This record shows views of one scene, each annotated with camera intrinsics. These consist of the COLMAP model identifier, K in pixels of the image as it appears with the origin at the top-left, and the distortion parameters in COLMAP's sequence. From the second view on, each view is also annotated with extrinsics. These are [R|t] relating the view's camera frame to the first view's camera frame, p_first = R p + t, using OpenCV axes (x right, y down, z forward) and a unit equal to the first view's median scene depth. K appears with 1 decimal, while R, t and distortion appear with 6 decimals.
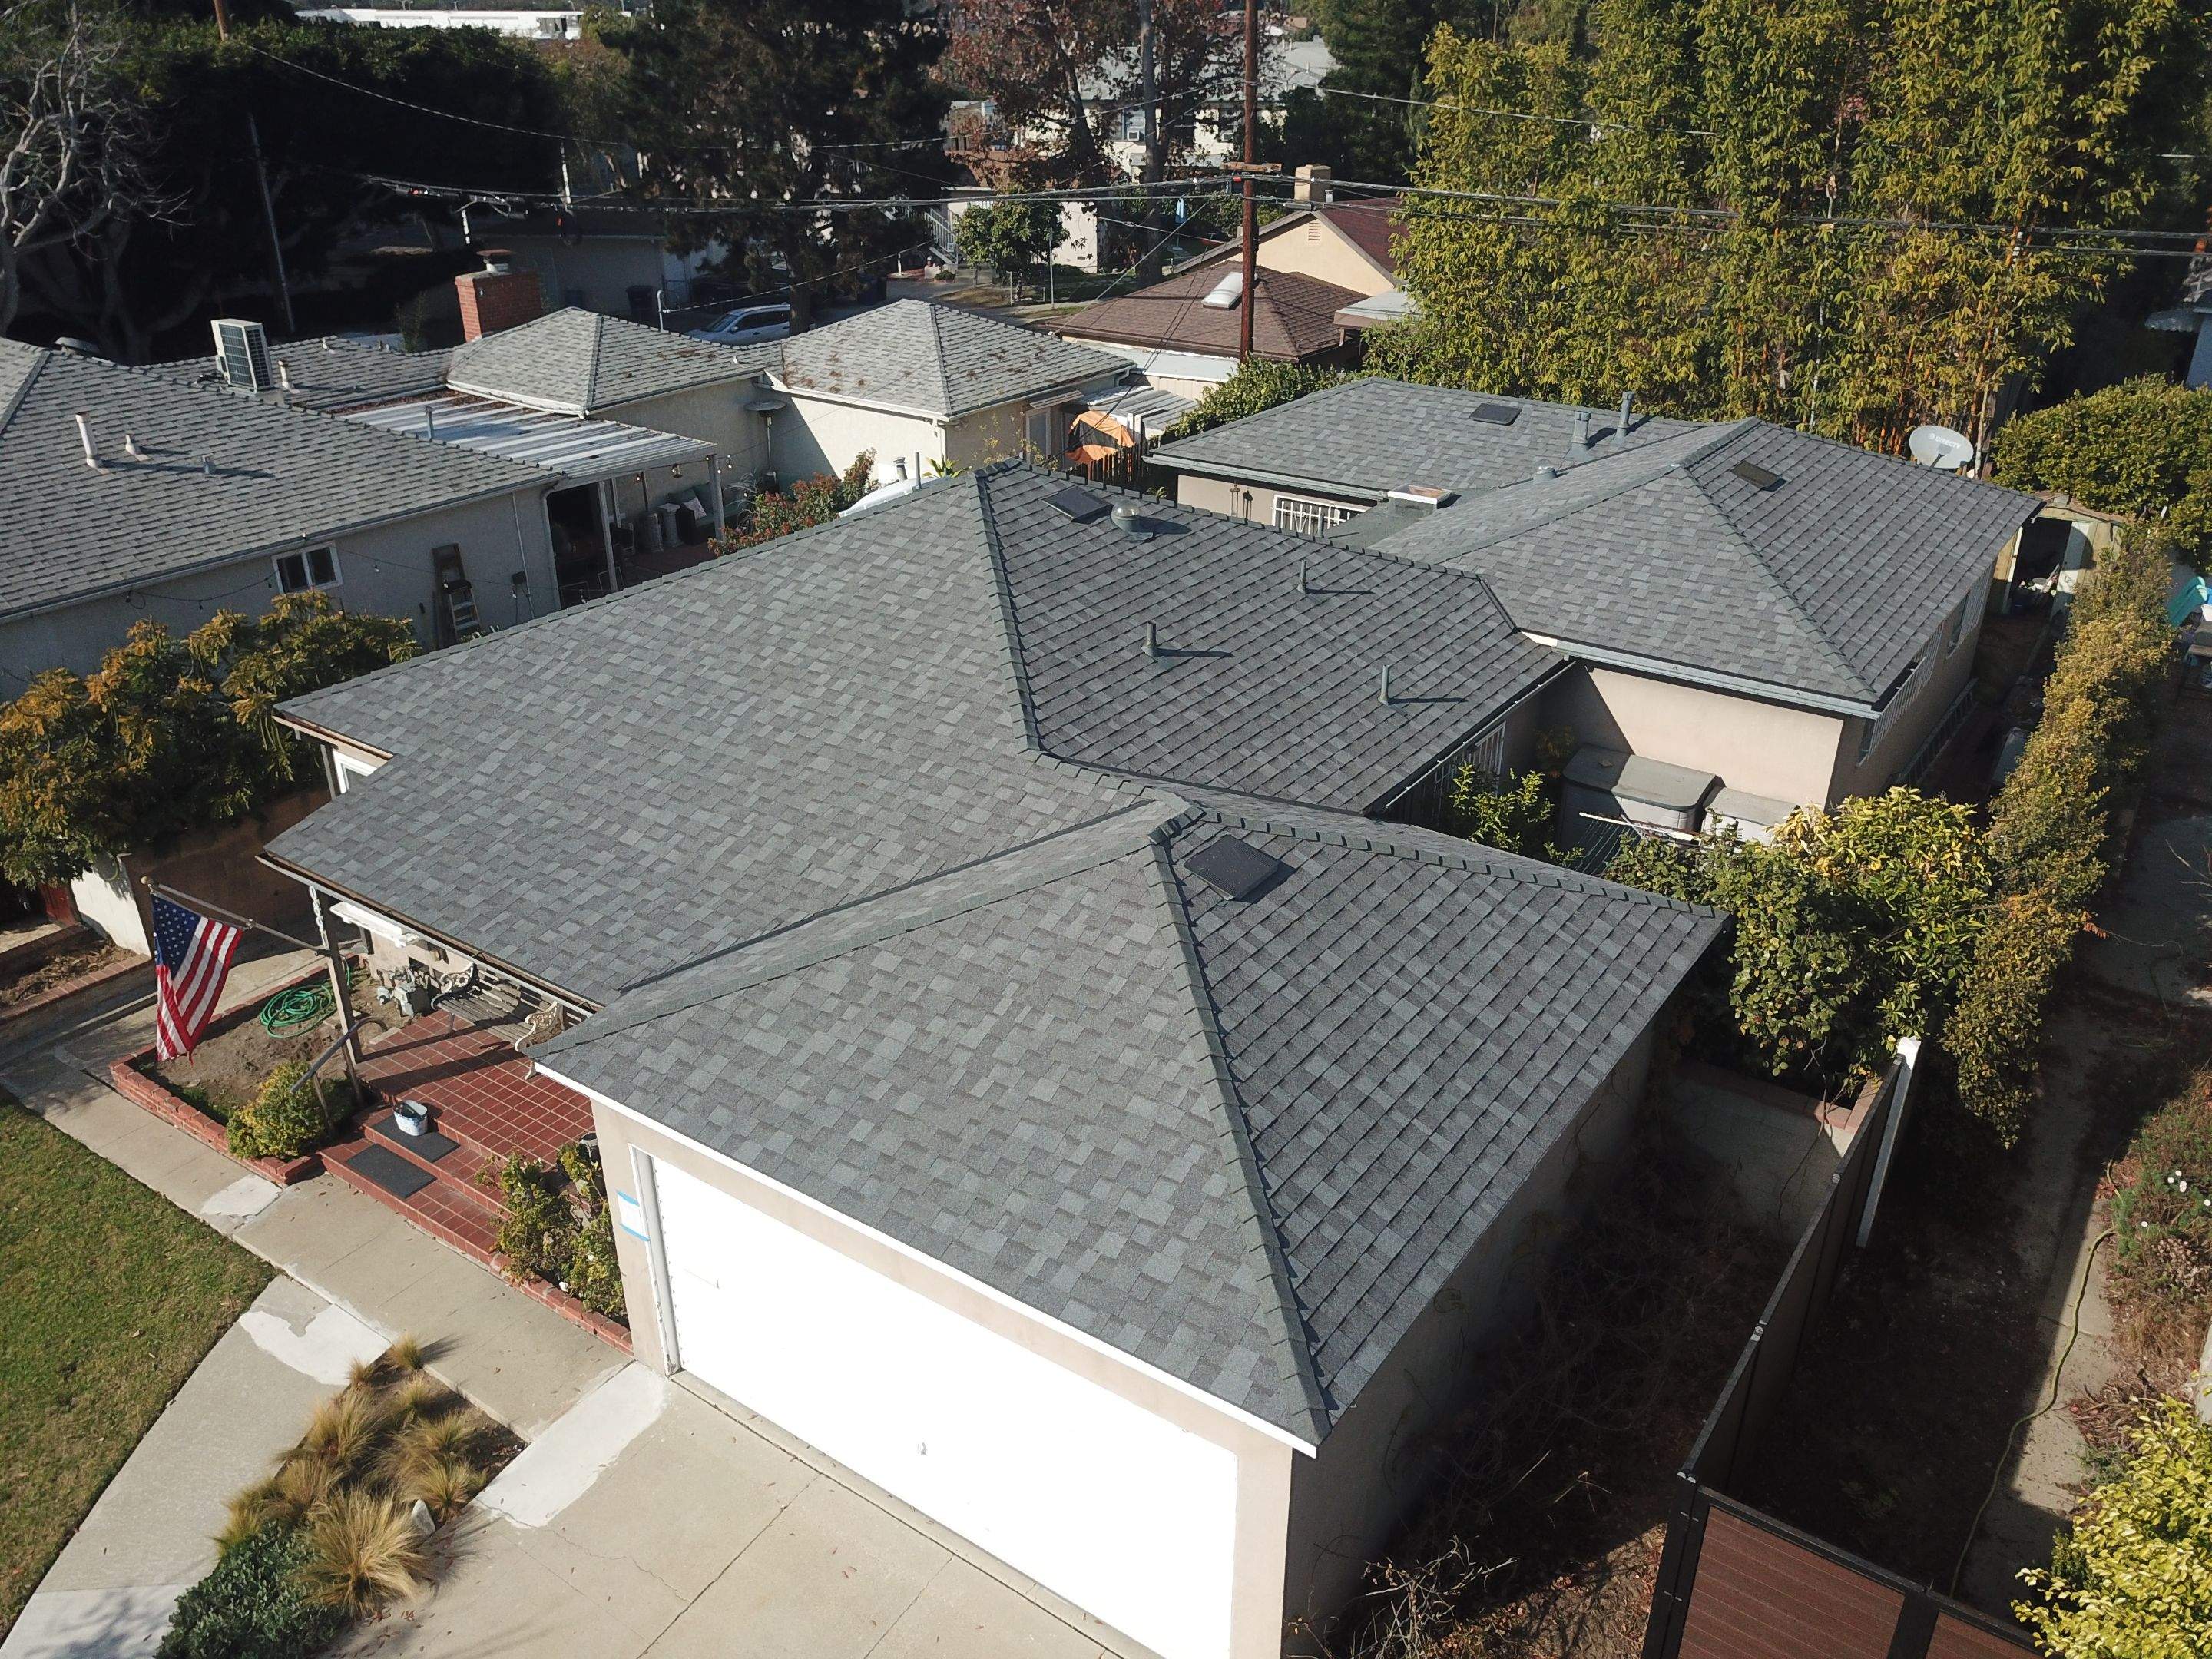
lens RADIAL K [[1701.5, 0, 1102.8], [0, 1701.5, 823.4], [0, 0, 1]] dist [0.010116, -0.005329]
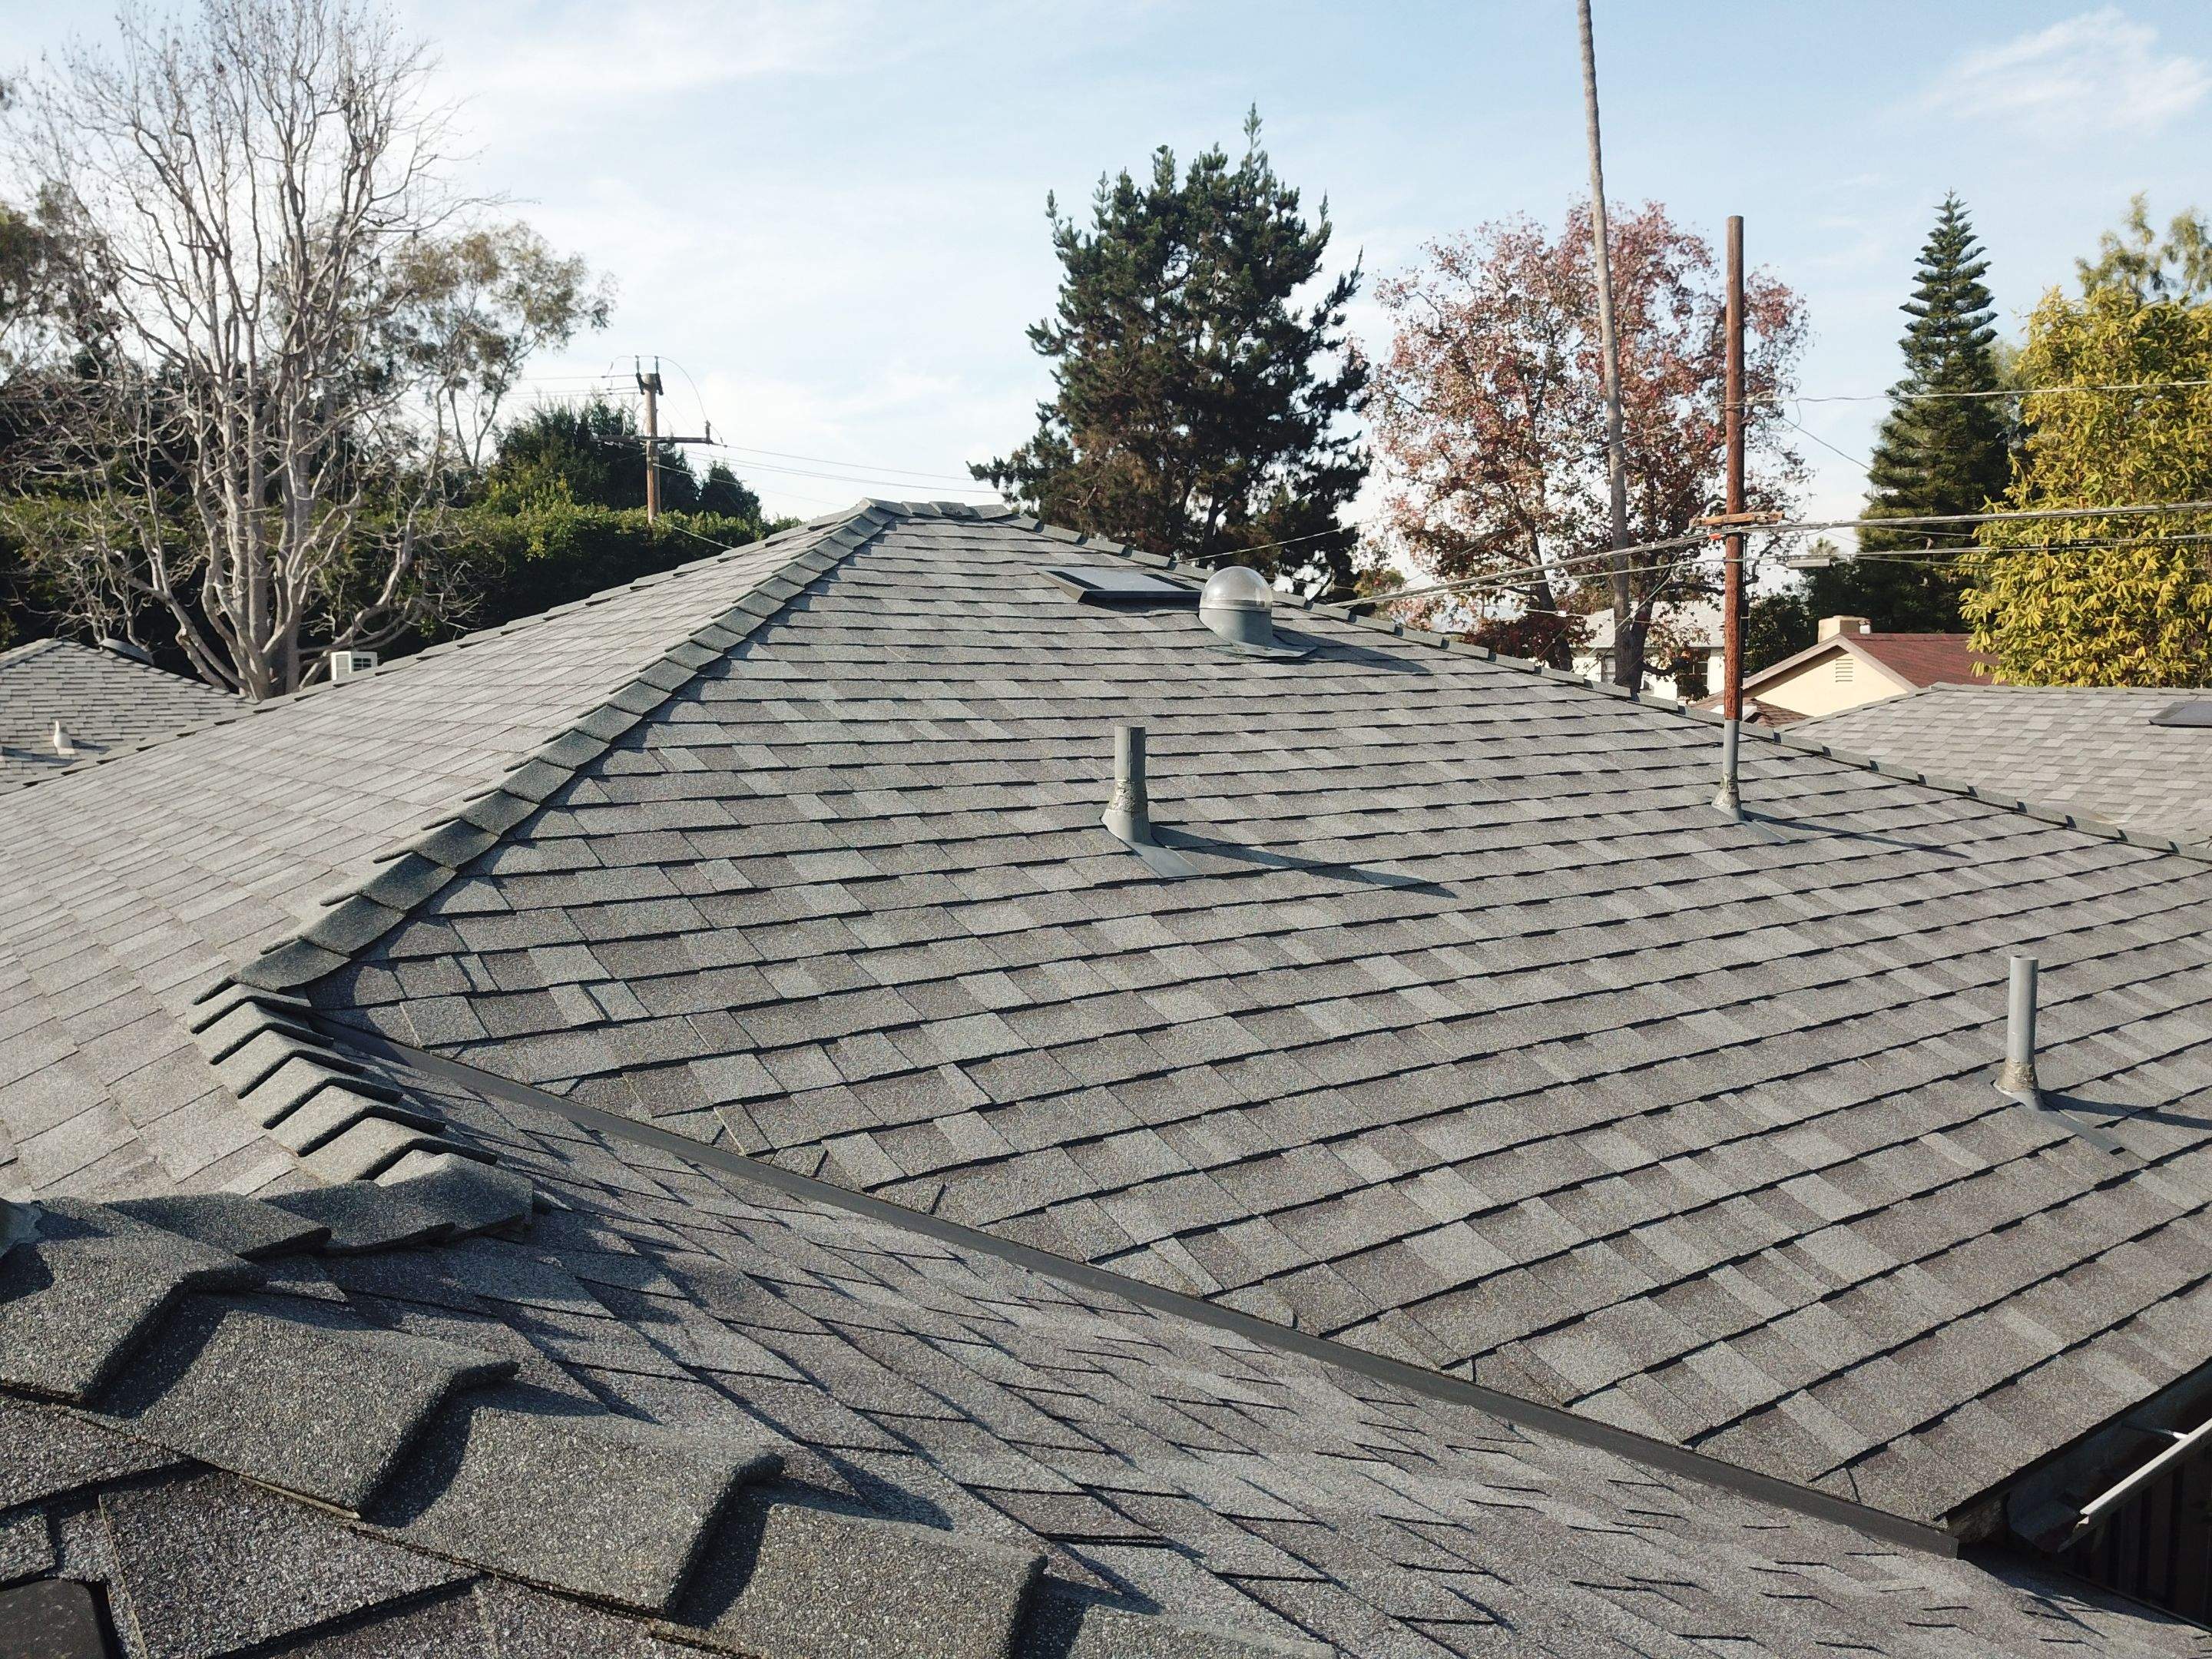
lens RADIAL K [[1701.5, 0, 1102.8], [0, 1701.5, 823.4], [0, 0, 1]] dist [0.010116, -0.005329]
pose [[0.953008, 0.023864, -0.302005, 0.099101], [-0.128394, 0.934749, -0.331299, -0.004010], [0.274393, 0.354506, 0.893887, 0.644692]]
